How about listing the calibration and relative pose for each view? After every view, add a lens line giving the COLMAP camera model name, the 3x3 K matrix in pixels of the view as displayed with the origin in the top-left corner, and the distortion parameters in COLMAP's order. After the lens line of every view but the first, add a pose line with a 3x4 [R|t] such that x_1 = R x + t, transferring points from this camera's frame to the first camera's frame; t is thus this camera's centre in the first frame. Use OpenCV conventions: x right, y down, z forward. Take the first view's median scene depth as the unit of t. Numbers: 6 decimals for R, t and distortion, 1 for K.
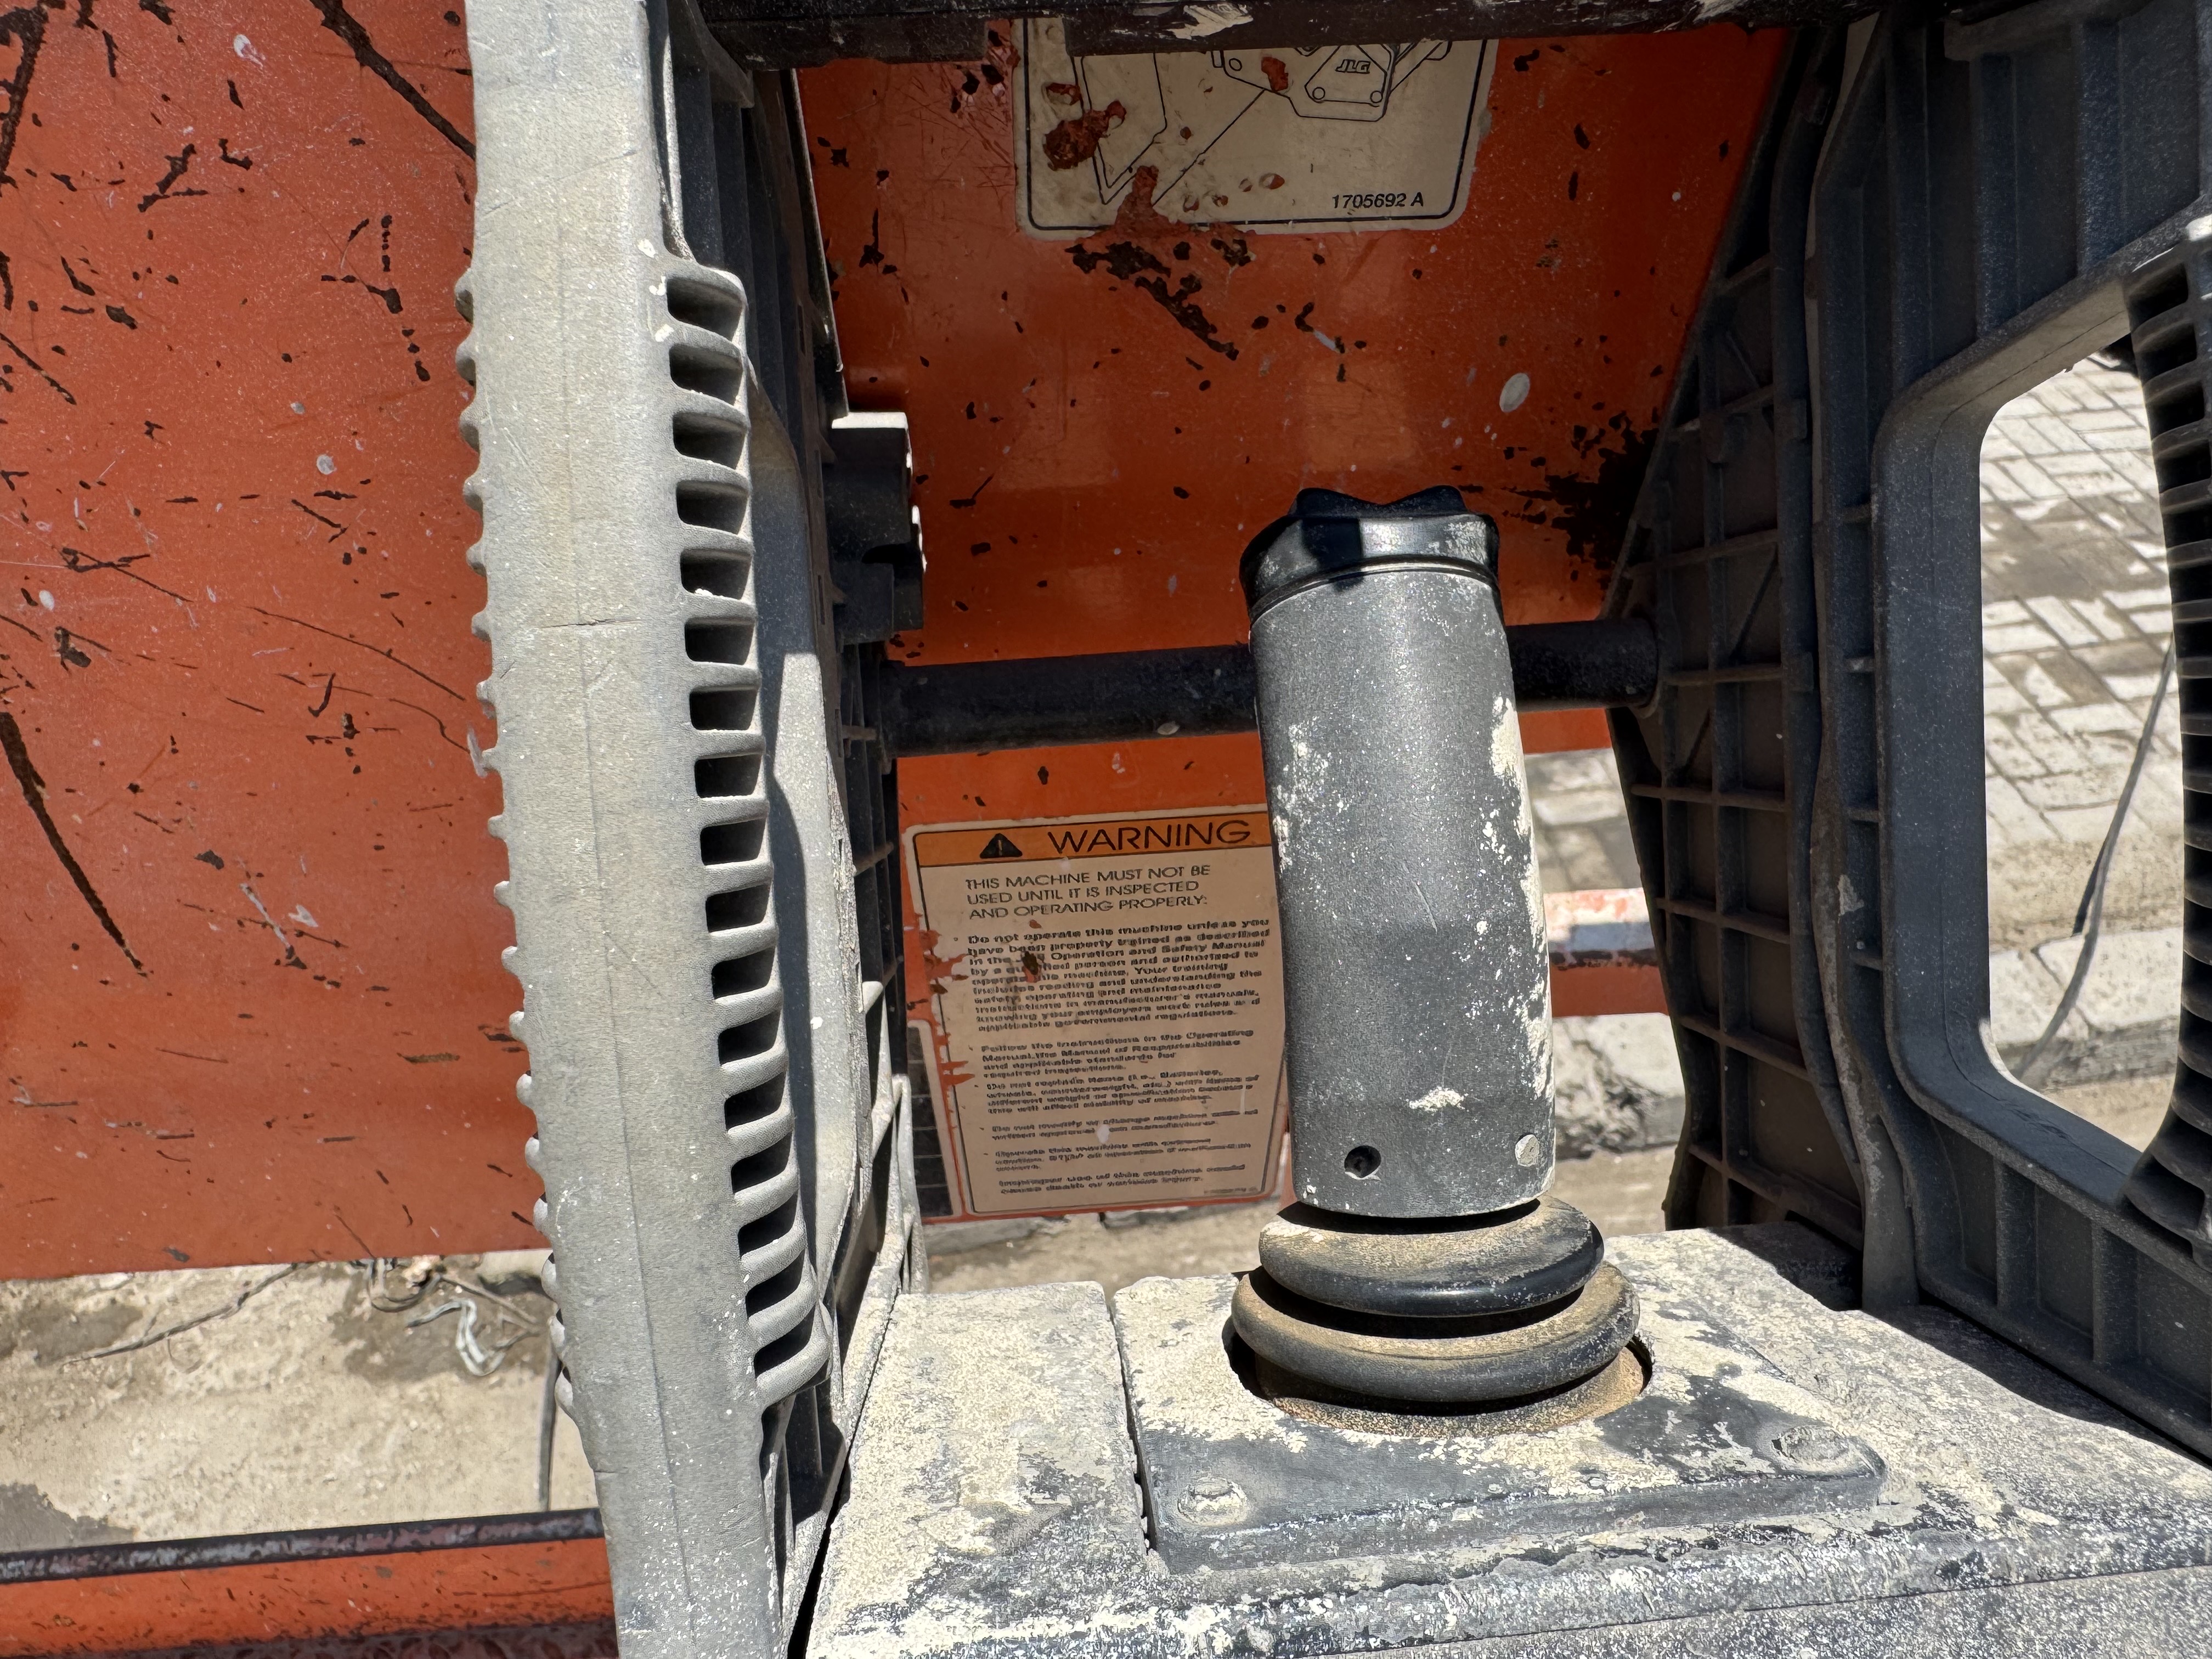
lens RADIAL K [[1564.2, 0, 1106.8], [0, 1564.2, 867.9], [0, 0, 1]] dist [-0.007798, 0.002229]
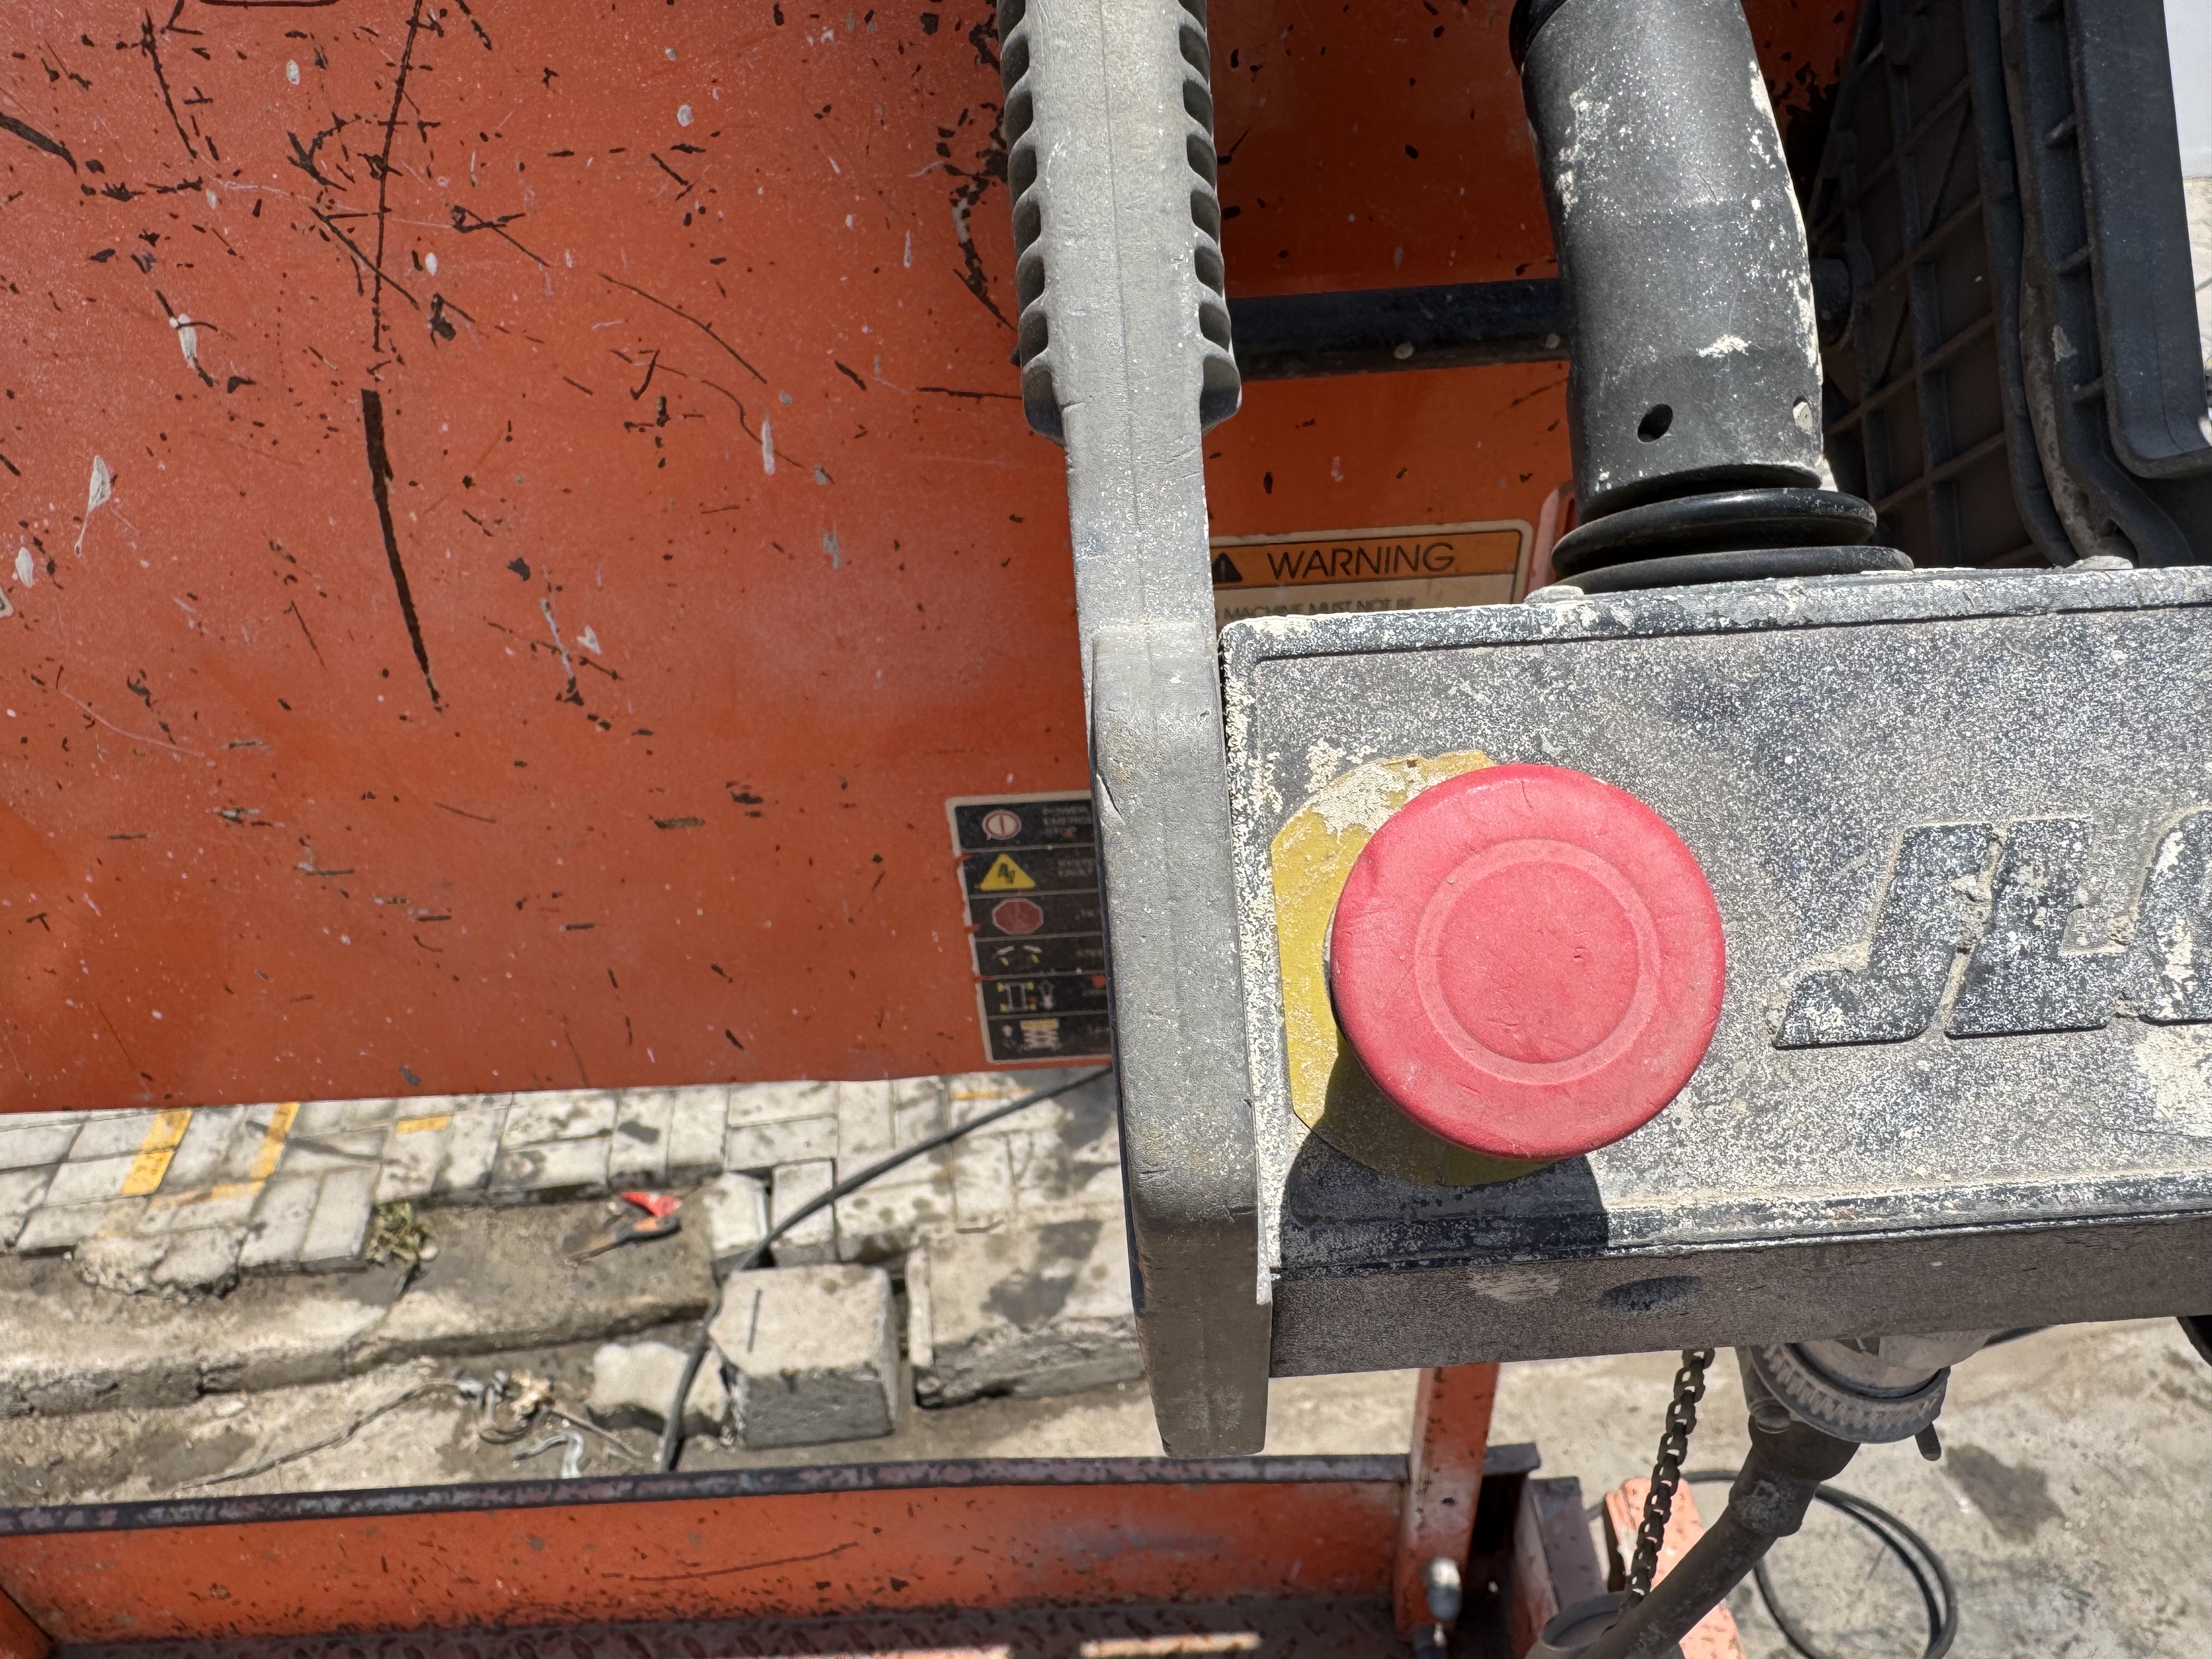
lens RADIAL K [[1564.2, 0, 1106.8], [0, 1564.2, 867.9], [0, 0, 1]] dist [-0.007798, 0.002229]
pose [[0.998286, -0.003262, -0.058427, -0.042338], [-0.004590, 0.991004, -0.133754, 0.166514], [0.058337, 0.133793, 0.989291, -0.024768]]
